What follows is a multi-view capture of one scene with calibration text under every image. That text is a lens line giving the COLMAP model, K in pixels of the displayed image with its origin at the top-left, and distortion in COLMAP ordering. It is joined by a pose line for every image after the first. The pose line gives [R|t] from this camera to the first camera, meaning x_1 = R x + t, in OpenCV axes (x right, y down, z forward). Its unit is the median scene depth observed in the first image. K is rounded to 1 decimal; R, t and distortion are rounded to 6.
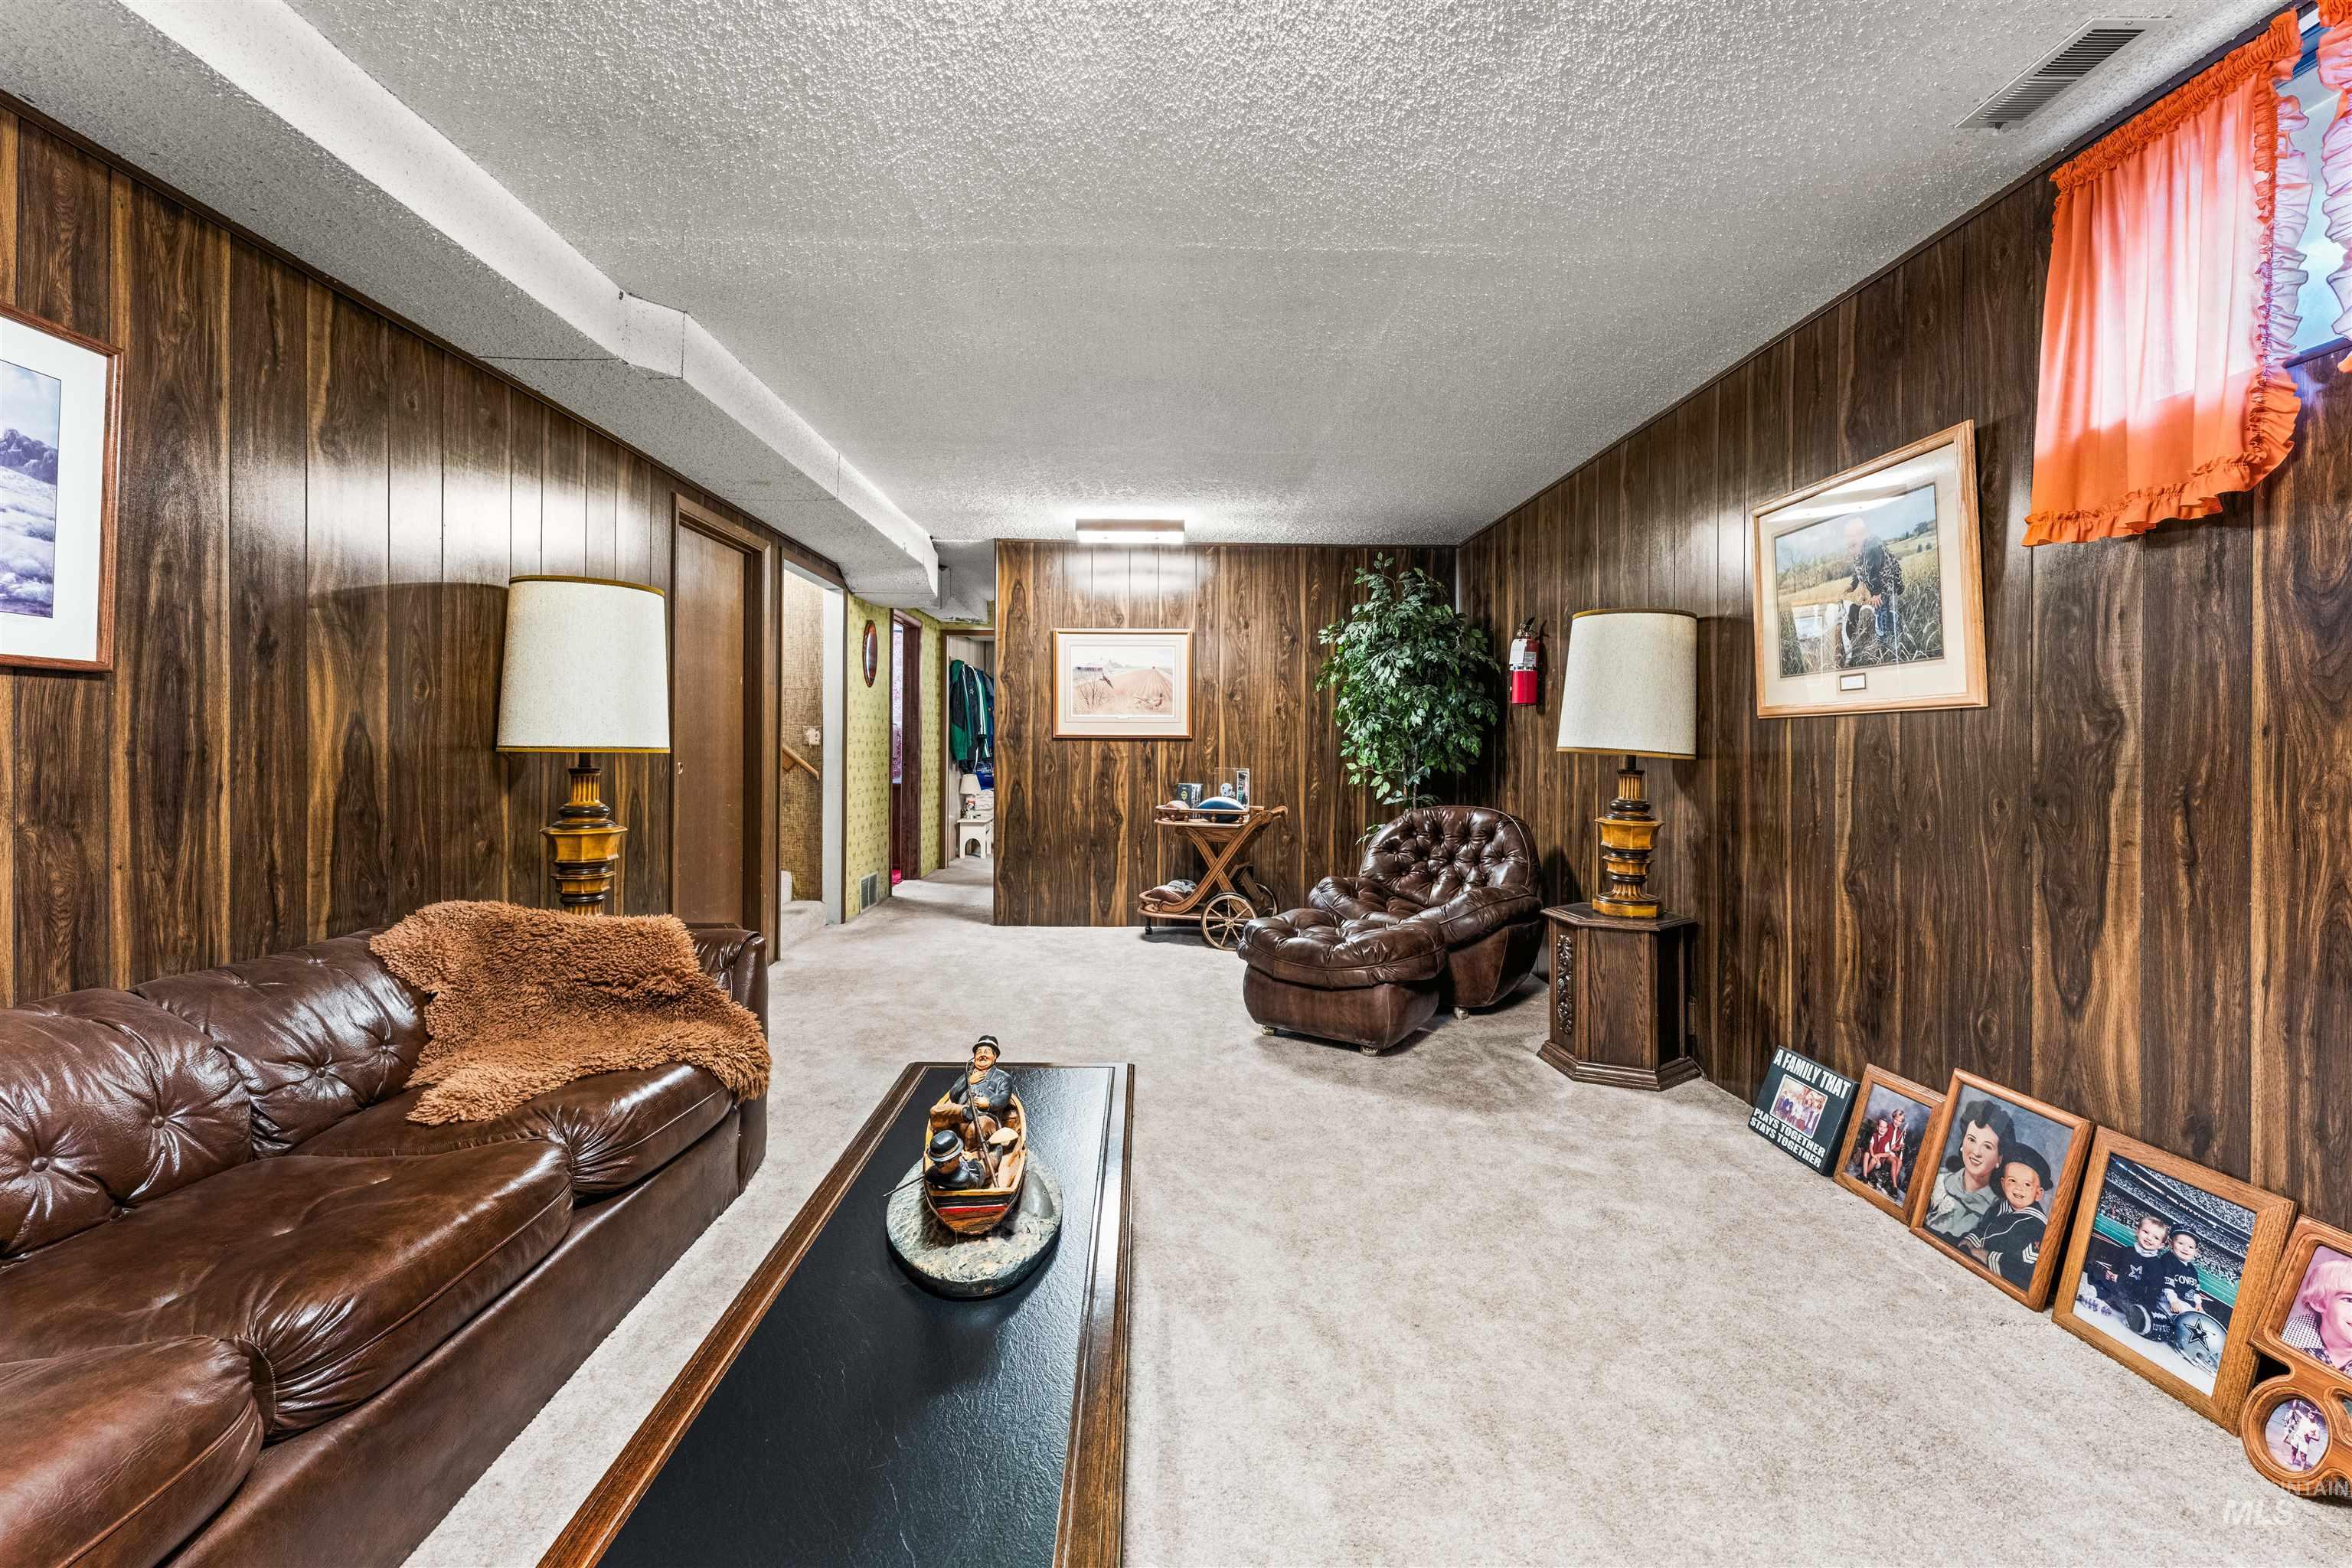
lens RADIAL K [[955.1, 0, 1177.9], [0, 955.1, 760.4], [0, 0, 1]] dist [0.001045, -0.000751]
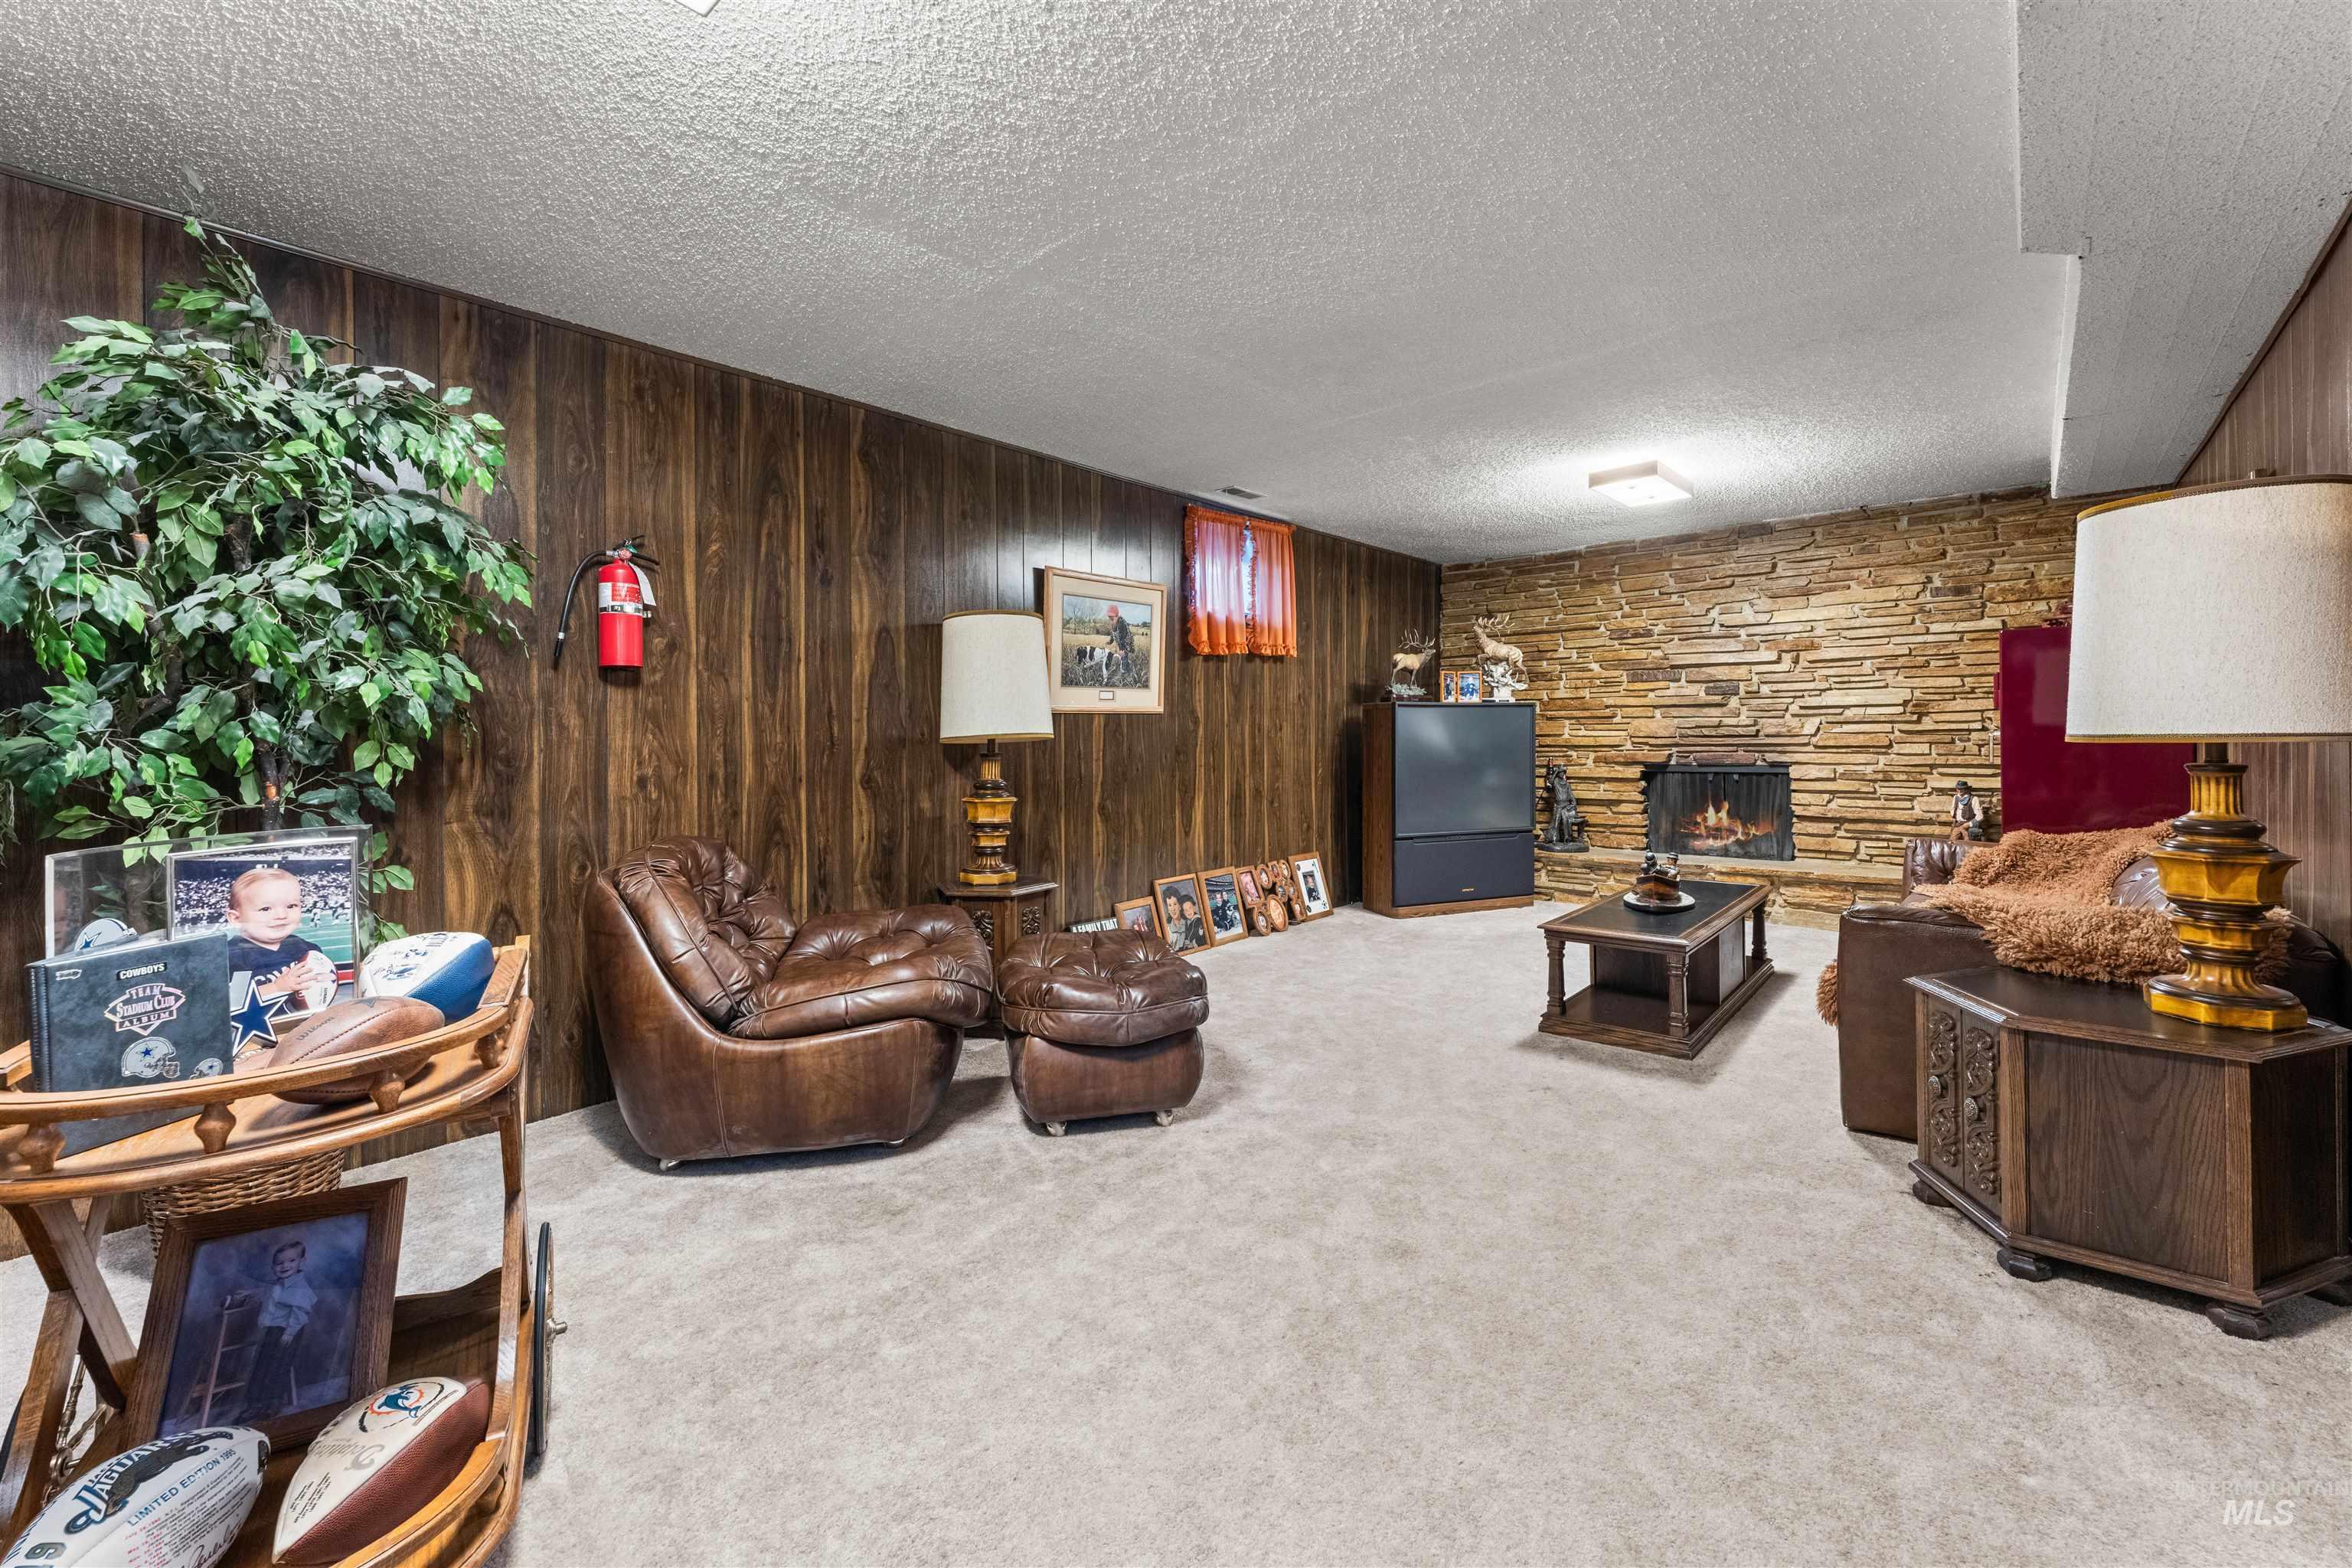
lens RADIAL K [[982.1, 0, 1176.6], [0, 982.1, 737.2], [0, 0, 1]] dist [-0.000193, -0.000291]
pose [[-0.736188, -0.004294, 0.676763, -0.686723], [0.013058, 0.999704, 0.020547, -0.043268], [-0.676651, 0.023963, -0.735914, 2.476396]]
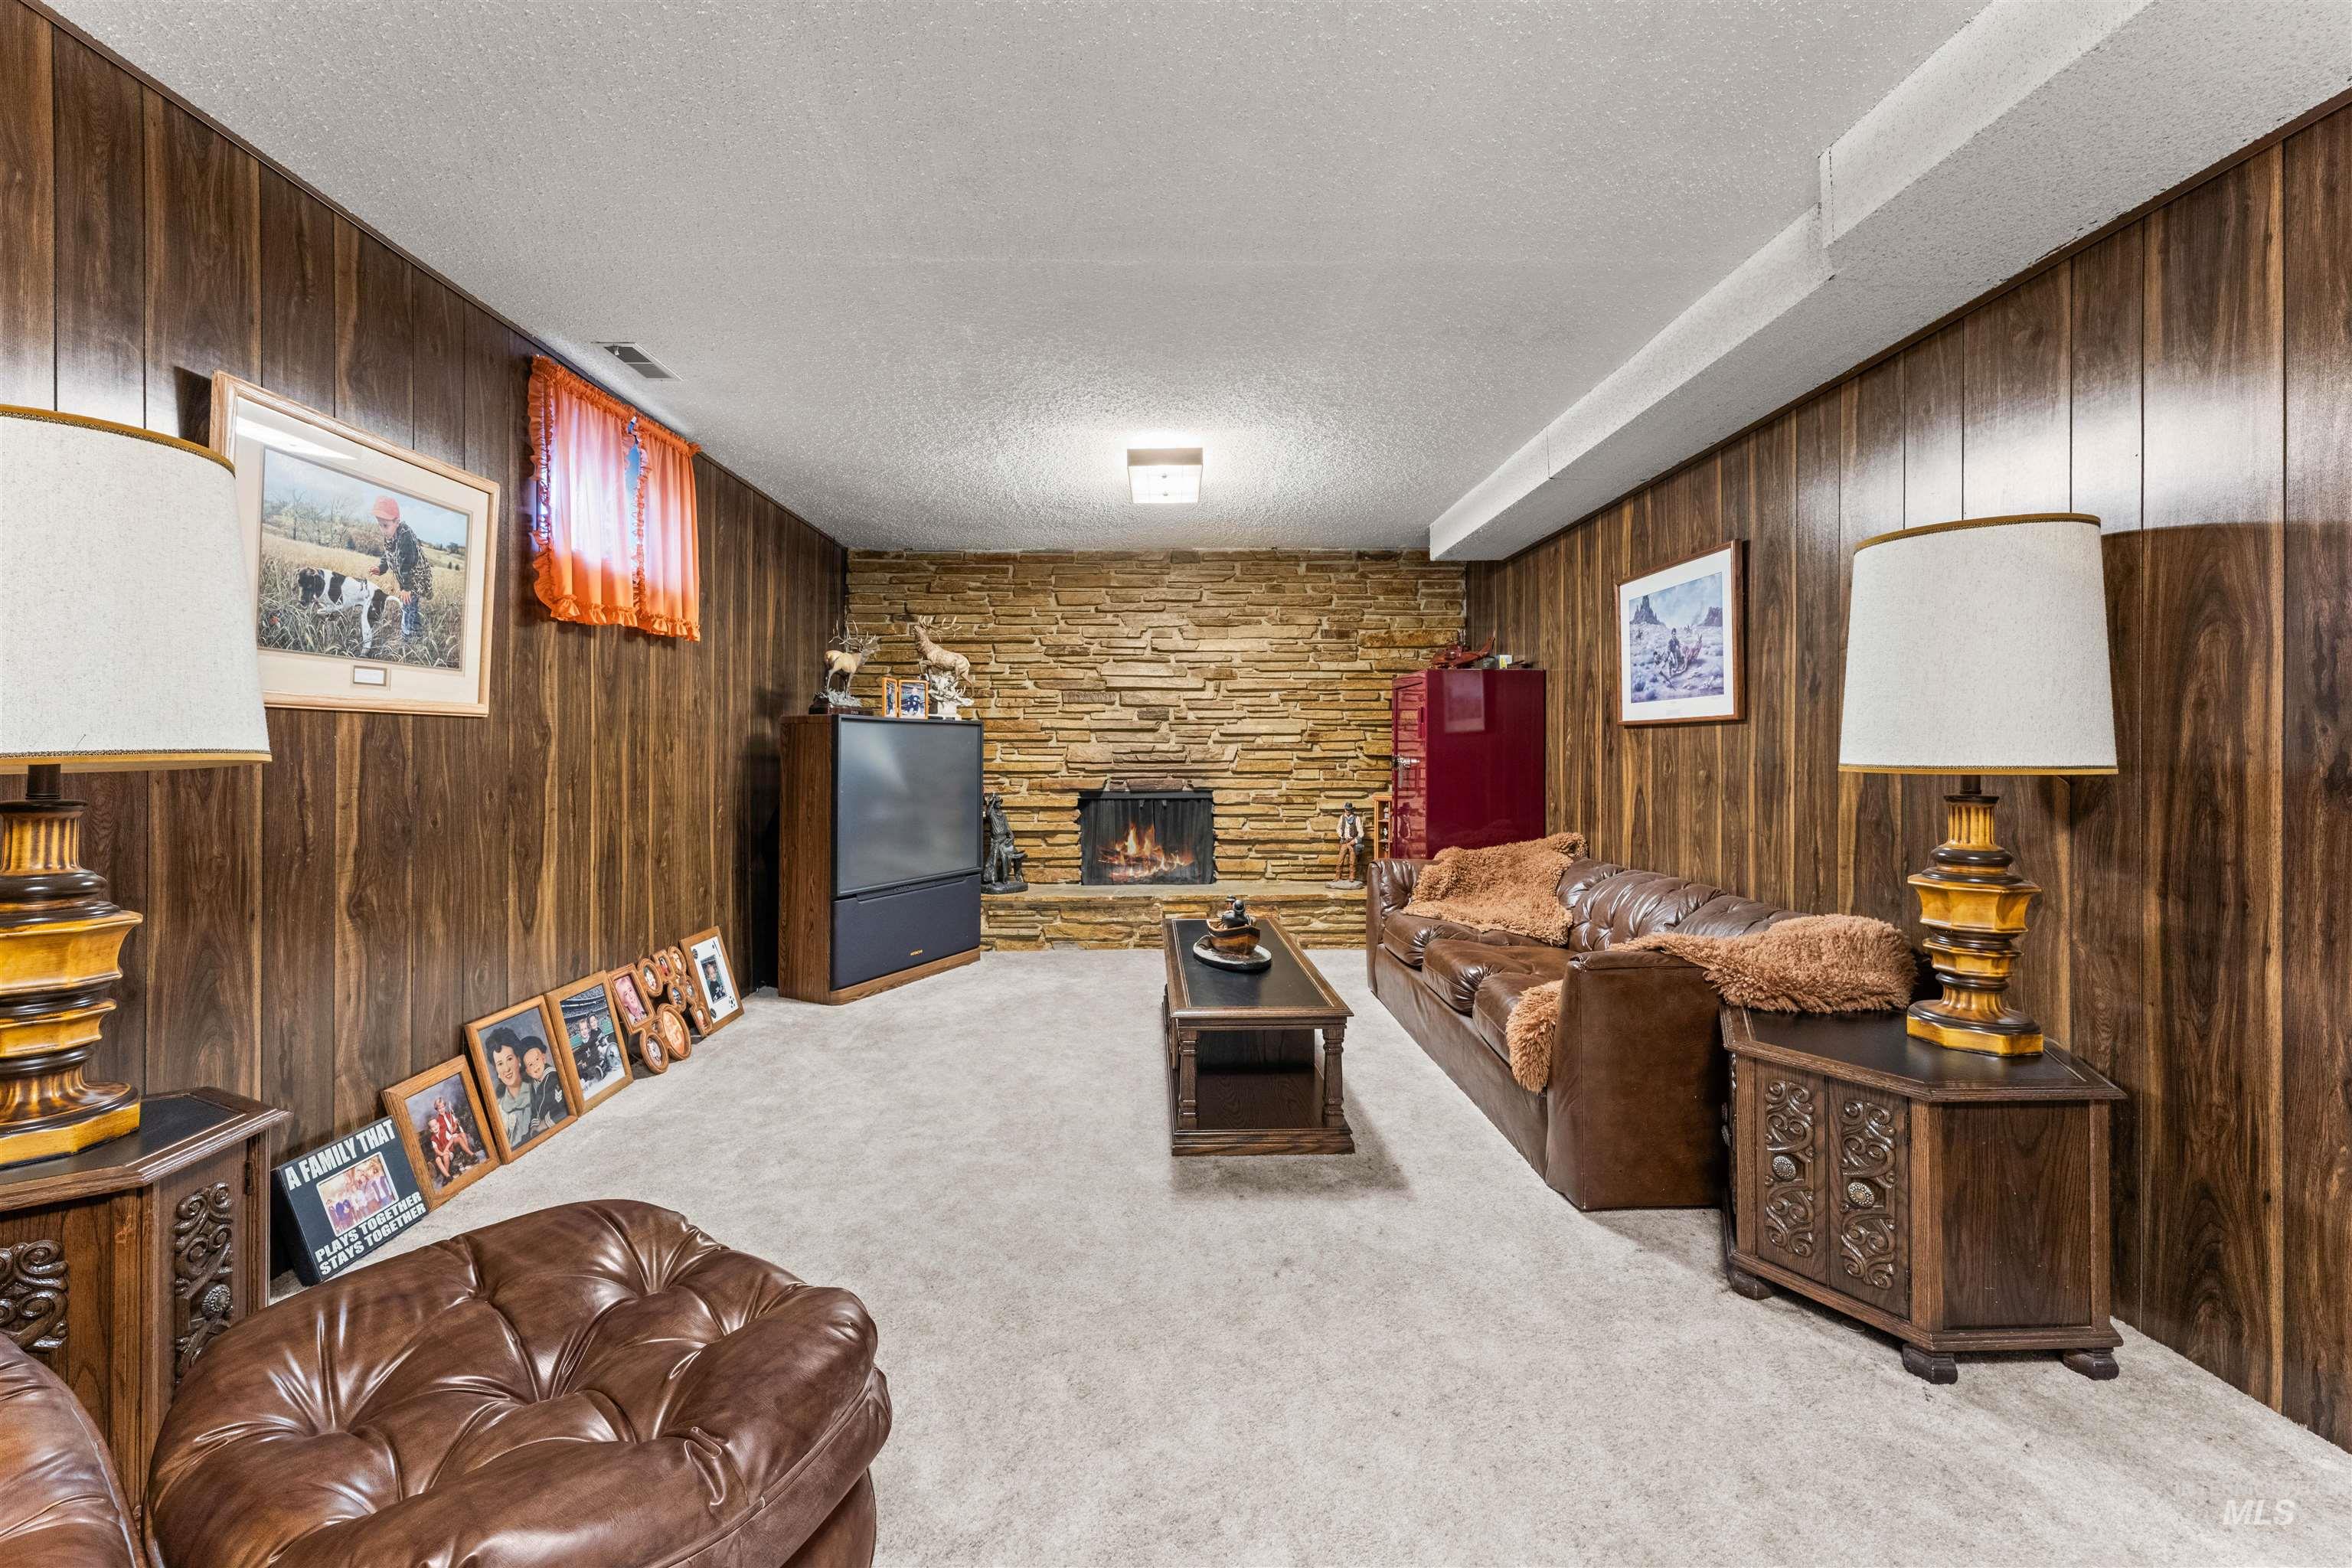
lens RADIAL K [[955.1, 0, 1177.9], [0, 955.1, 760.4], [0, 0, 1]] dist [0.001045, -0.000751]
pose [[-0.999949, -0.009411, -0.003537, -0.043035], [-0.009487, 0.999713, 0.022016, -0.033053], [0.003329, 0.022048, -0.999751, 2.070885]]
